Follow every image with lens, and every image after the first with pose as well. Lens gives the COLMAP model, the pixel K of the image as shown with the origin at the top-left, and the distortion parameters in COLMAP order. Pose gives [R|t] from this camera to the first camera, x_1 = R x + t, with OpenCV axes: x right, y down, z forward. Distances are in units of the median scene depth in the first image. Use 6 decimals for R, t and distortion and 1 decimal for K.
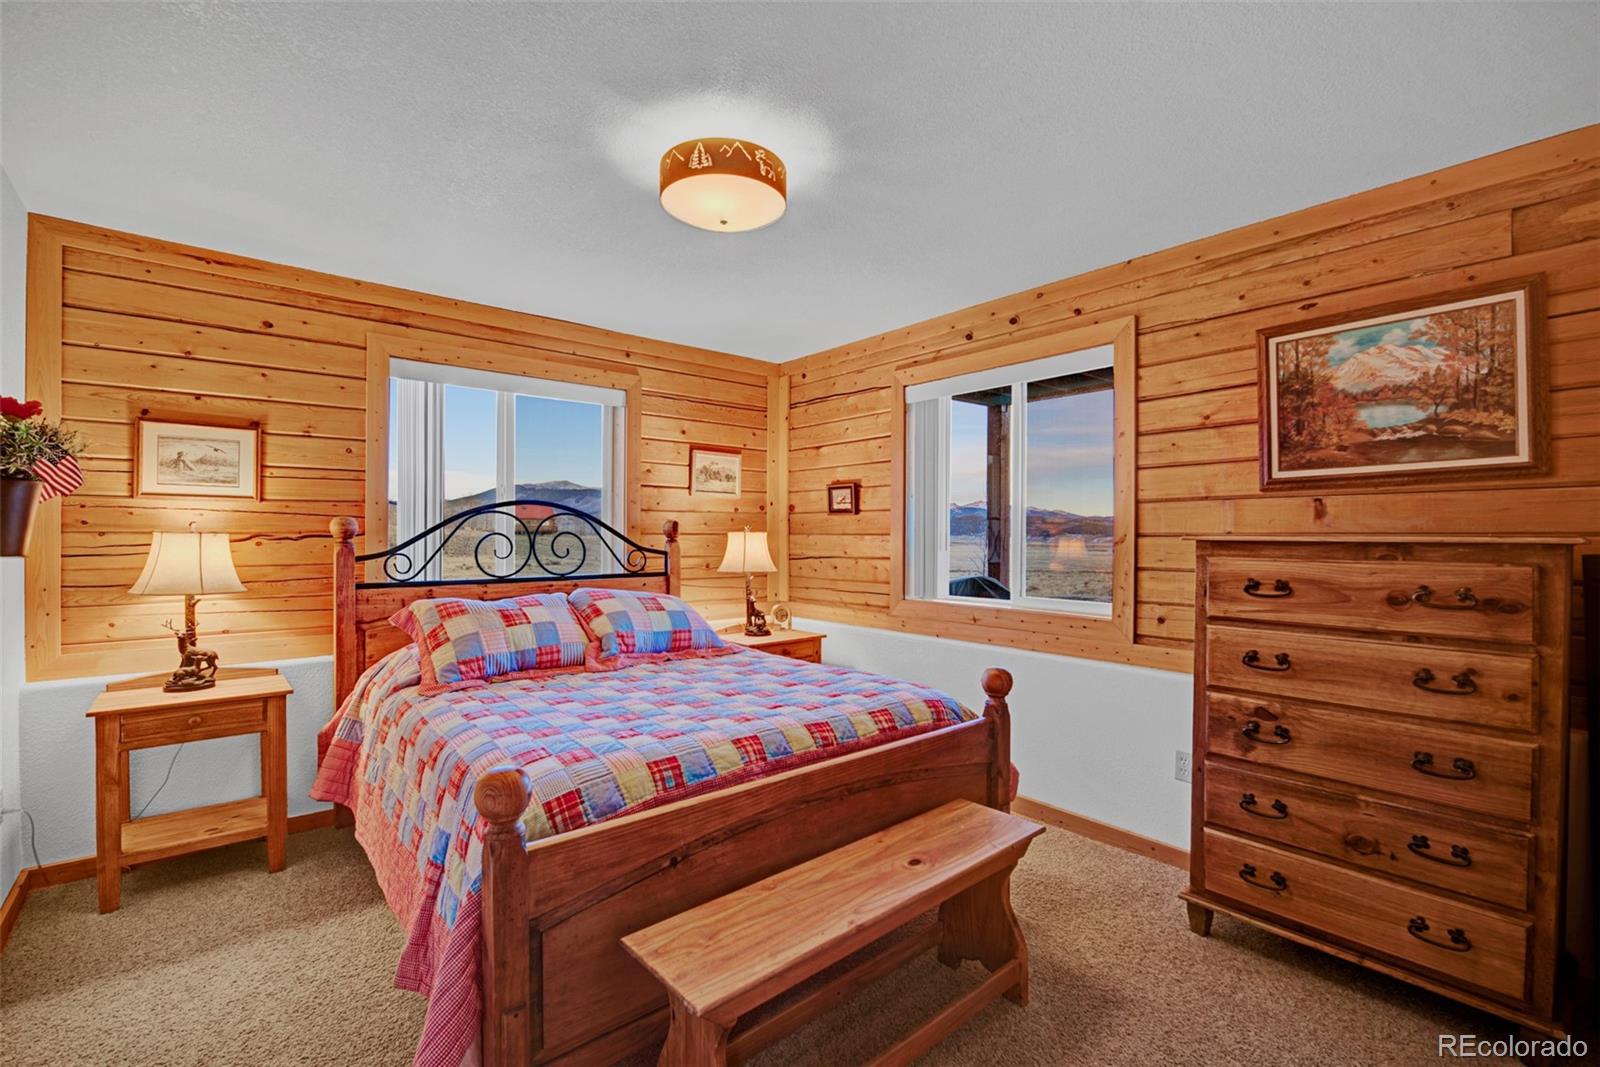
lens RADIAL K [[702.5, 0, 807.5], [0, 702.5, 536.5], [0, 0, 1]] dist [-0.011720, -0.000833]
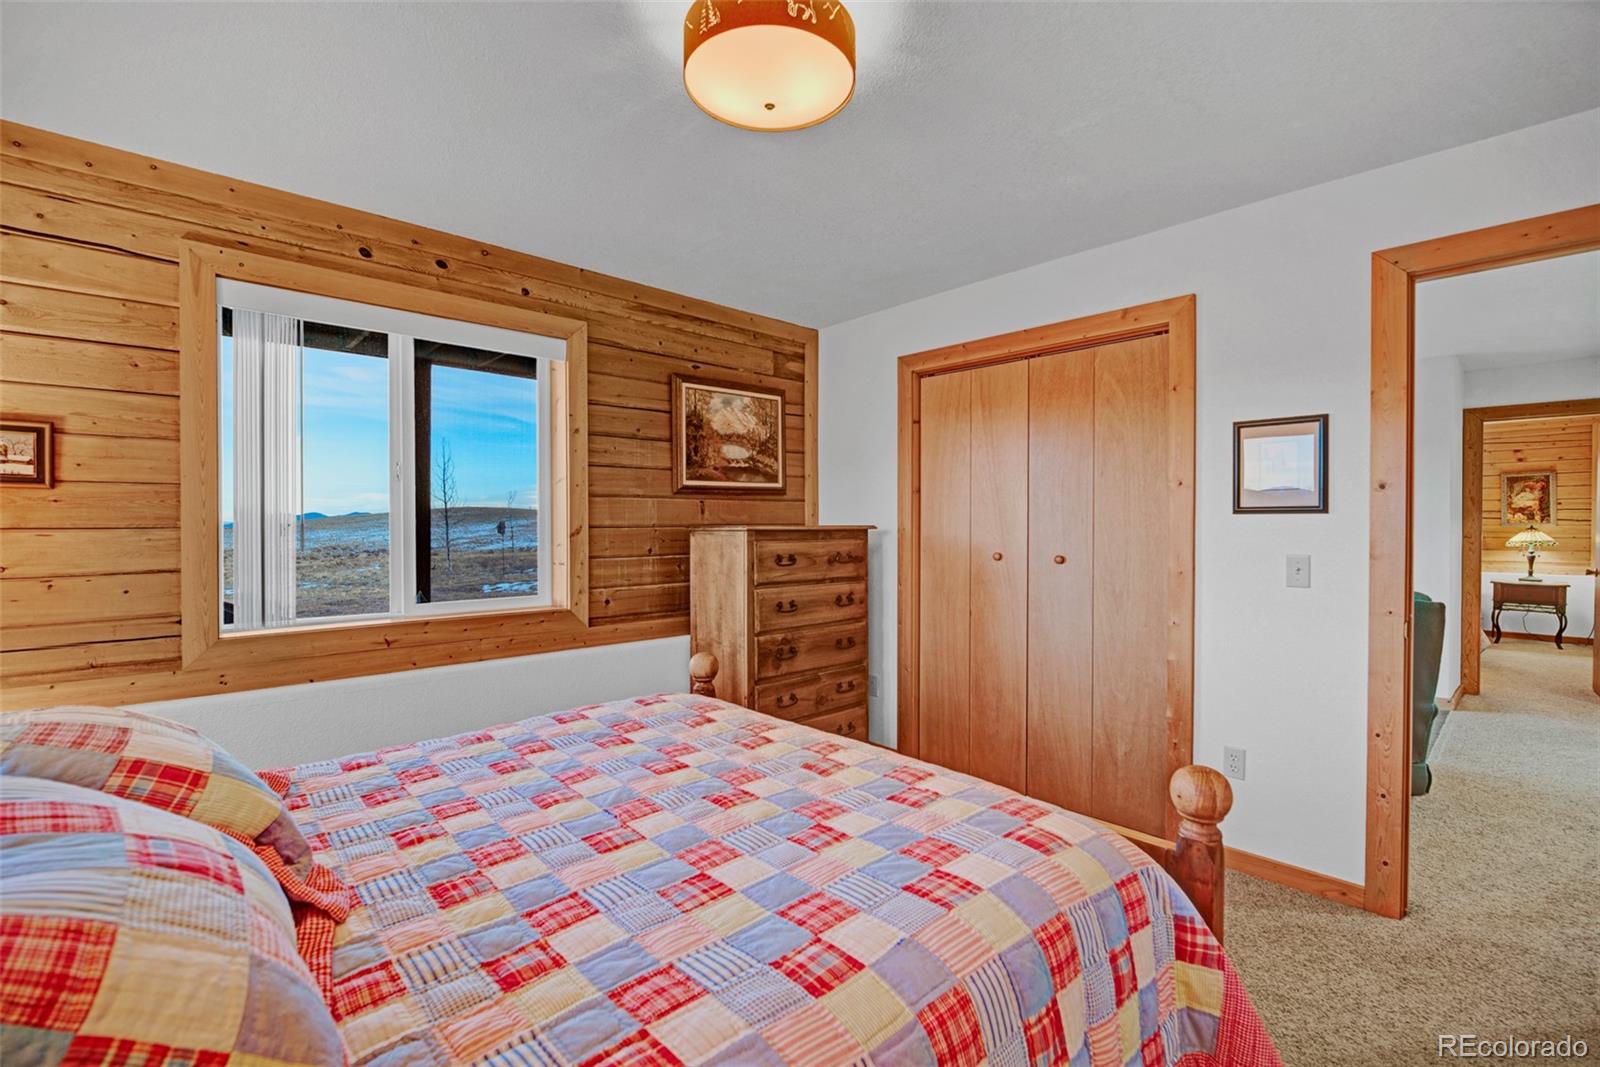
lens RADIAL K [[702.5, 0, 807.5], [0, 702.5, 536.5], [0, 0, 1]] dist [-0.011720, -0.000833]
pose [[-0.053704, -0.015626, 0.998435, -0.805501], [0.008162, 0.999837, 0.016087, -0.002385], [-0.998524, 0.009014, -0.053567, 0.925110]]
